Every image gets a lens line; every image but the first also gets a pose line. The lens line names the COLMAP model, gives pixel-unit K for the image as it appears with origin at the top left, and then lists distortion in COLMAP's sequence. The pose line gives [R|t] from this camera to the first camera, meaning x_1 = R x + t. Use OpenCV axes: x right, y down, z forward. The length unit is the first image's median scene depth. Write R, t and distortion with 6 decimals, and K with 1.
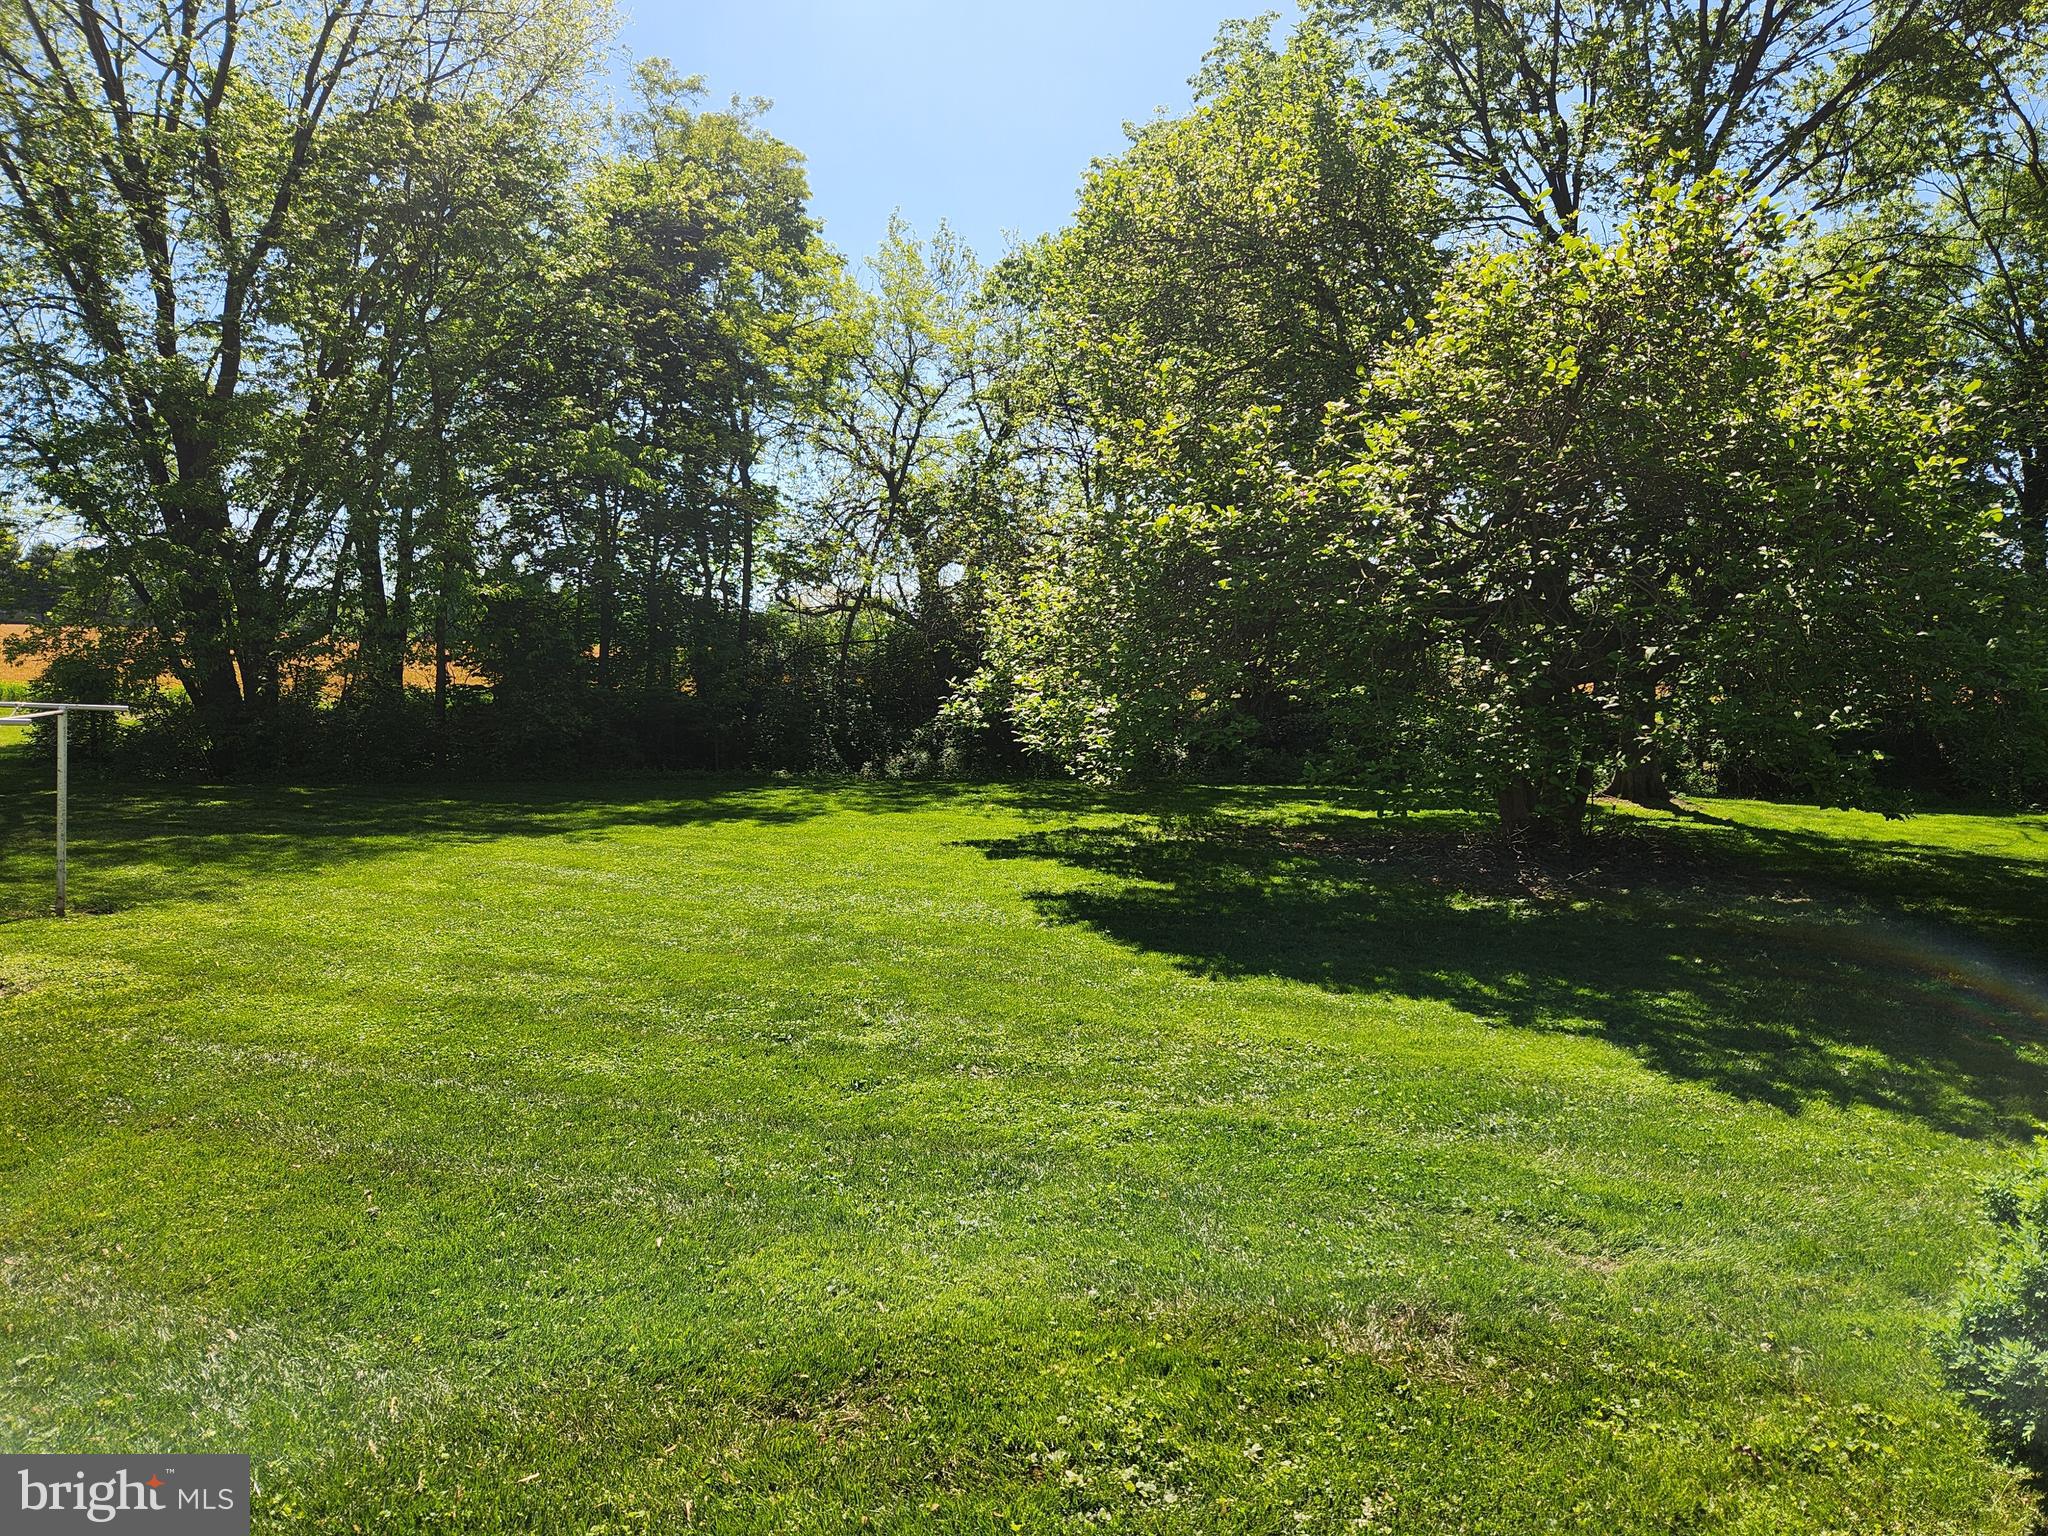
lens RADIAL K [[1352.7, 0, 1024.0], [0, 1352.7, 768.0], [0, 0, 1]] dist [-0.003854, -0.005141]
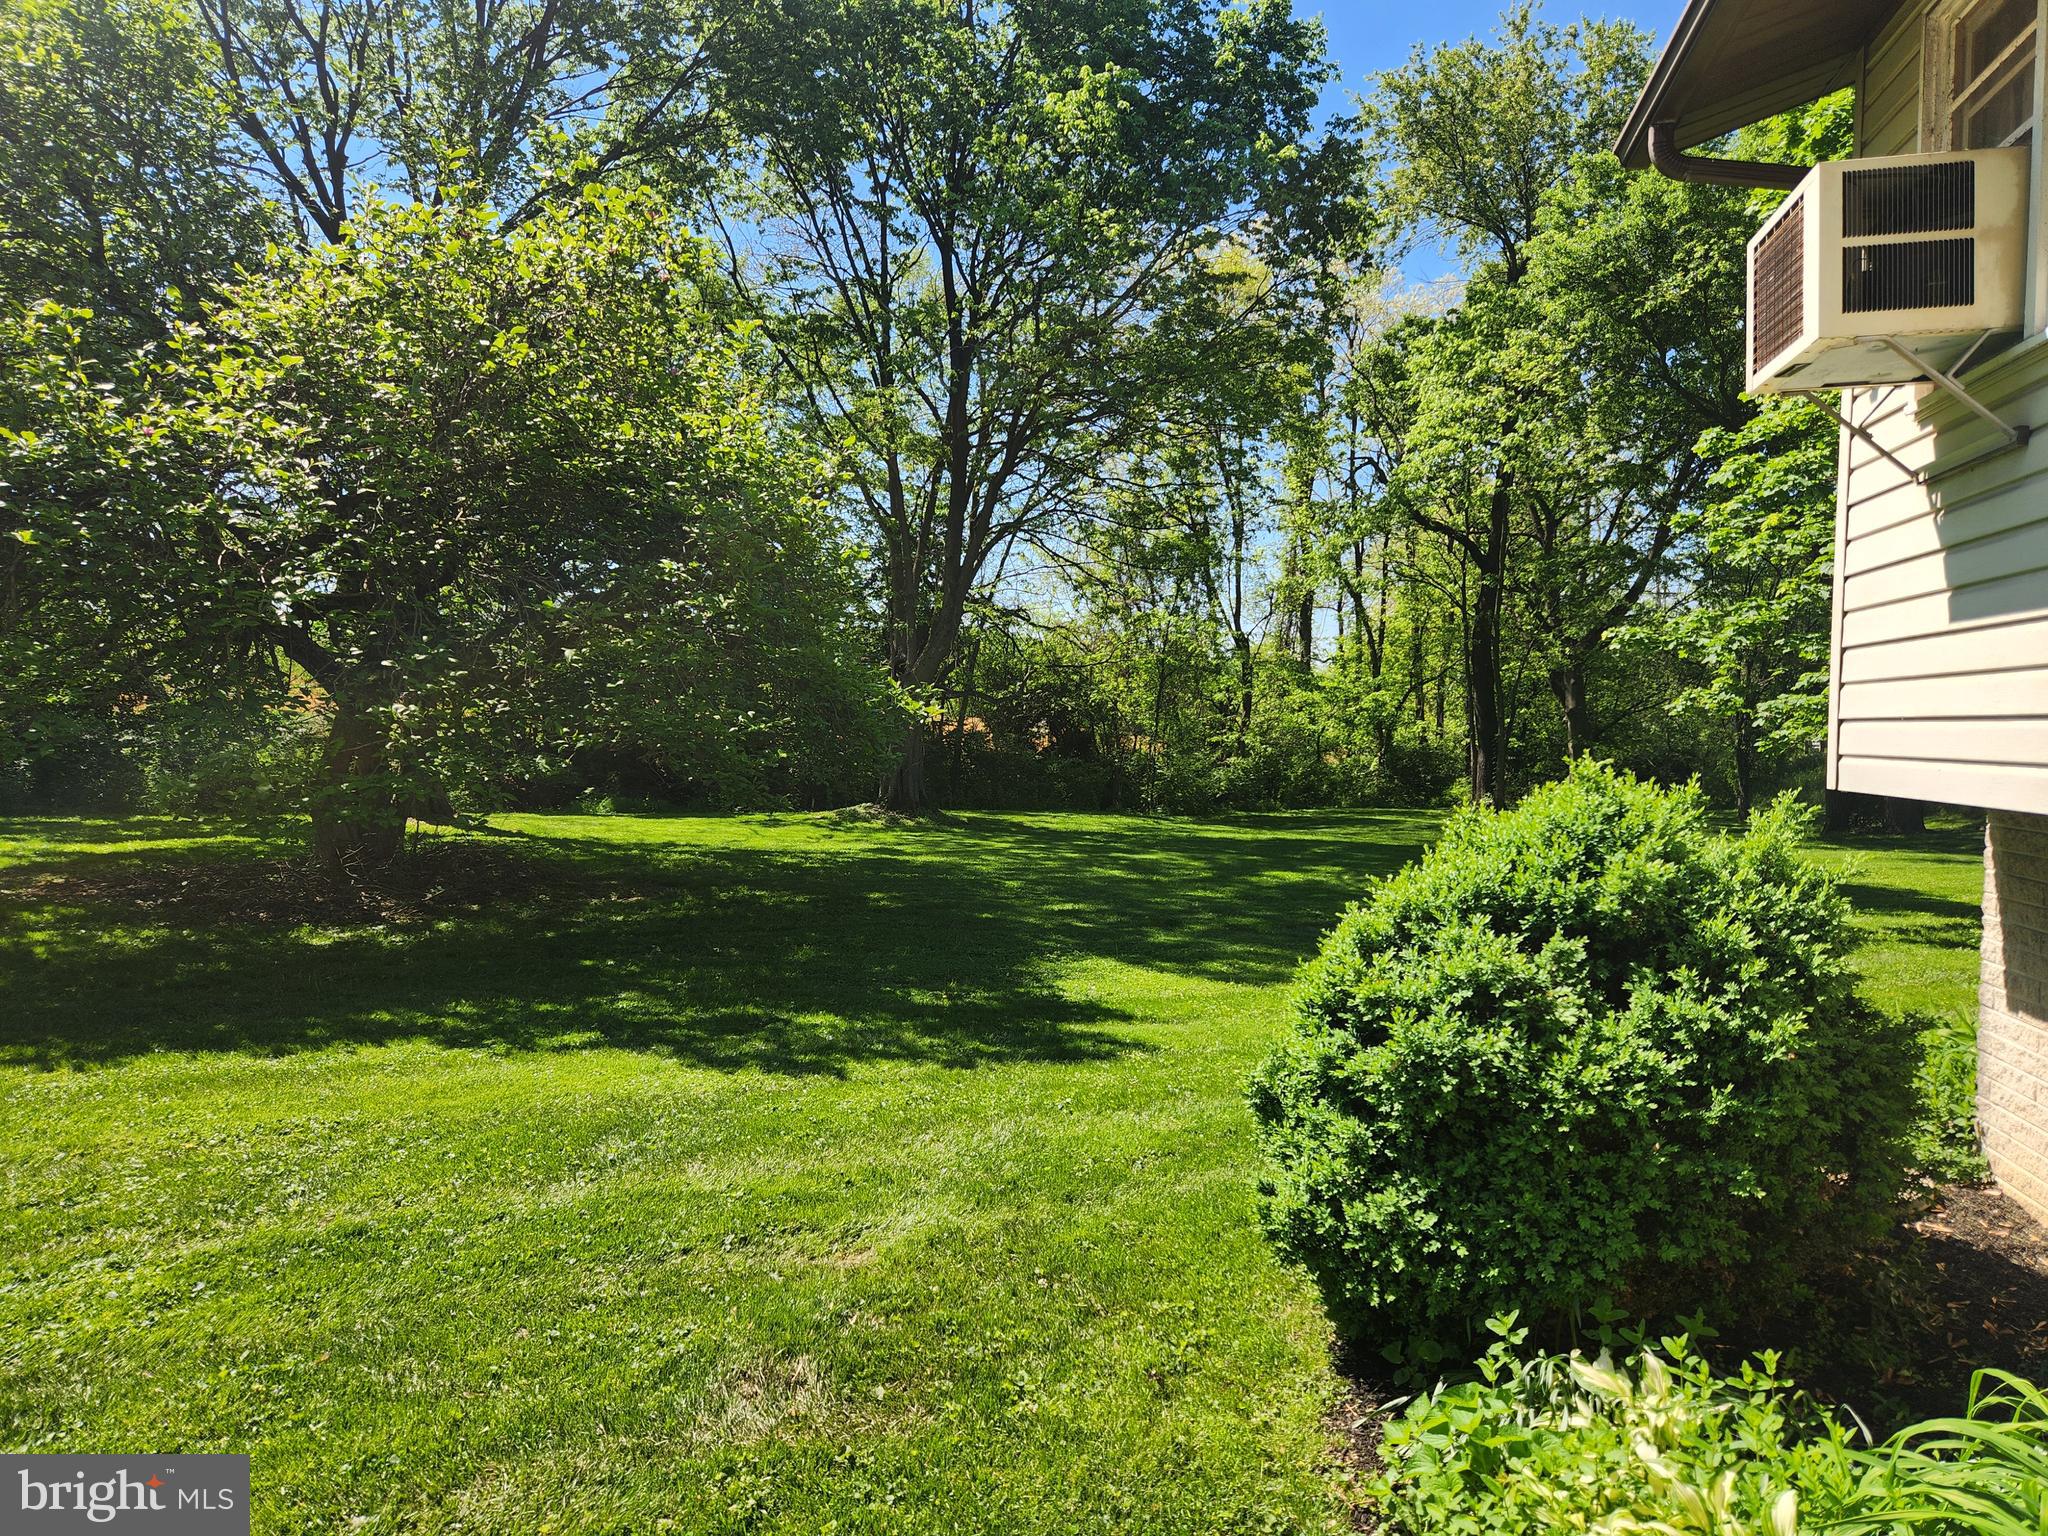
lens RADIAL K [[1352.7, 0, 1024.0], [0, 1352.7, 768.0], [0, 0, 1]] dist [-0.003854, -0.005141]
pose [[0.590596, -0.011968, 0.806879, -0.130085], [0.027989, 0.999592, -0.005660, 0.011509], [-0.806482, 0.025926, 0.590690, 0.147991]]
